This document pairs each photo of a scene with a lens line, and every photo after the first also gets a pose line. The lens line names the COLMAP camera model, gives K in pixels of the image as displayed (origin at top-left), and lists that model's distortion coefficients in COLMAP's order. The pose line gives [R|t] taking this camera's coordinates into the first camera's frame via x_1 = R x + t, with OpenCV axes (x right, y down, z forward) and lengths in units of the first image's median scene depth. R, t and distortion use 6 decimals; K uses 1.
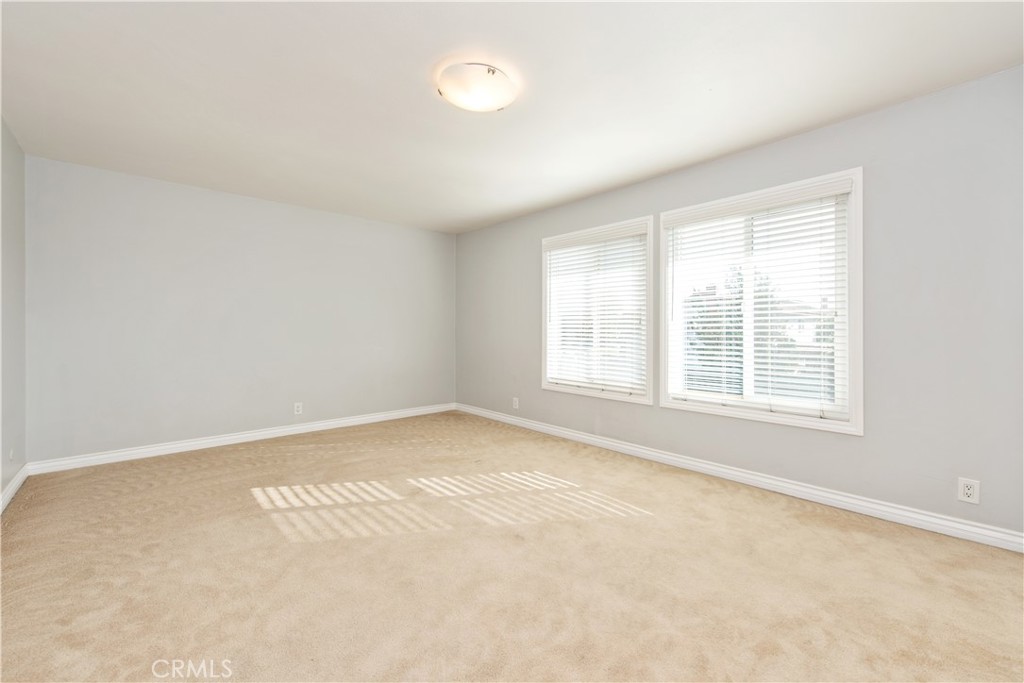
lens RADIAL K [[401.4, 0, 517.6], [0, 401.4, 340.2], [0, 0, 1]] dist [0.009566, -0.000170]
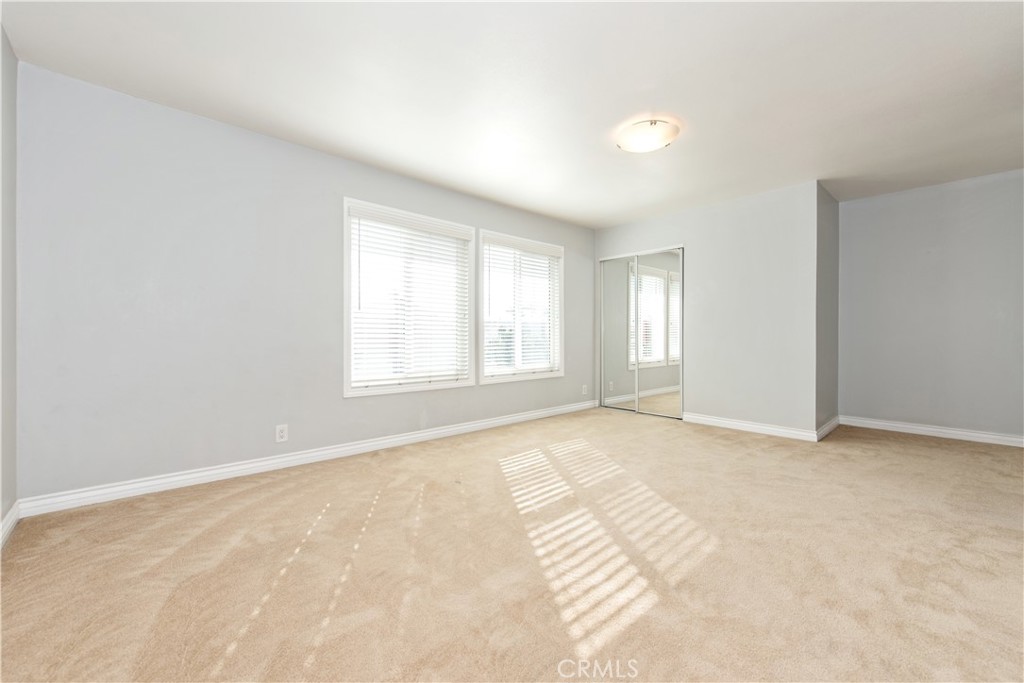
lens RADIAL K [[401.4, 0, 517.6], [0, 401.4, 340.2], [0, 0, 1]] dist [0.009566, -0.000170]
pose [[0.035015, -0.014723, 0.999278, -0.995118], [0.019030, 0.999720, 0.014063, 0.013943], [-0.999206, 0.018524, 0.035285, 0.955030]]
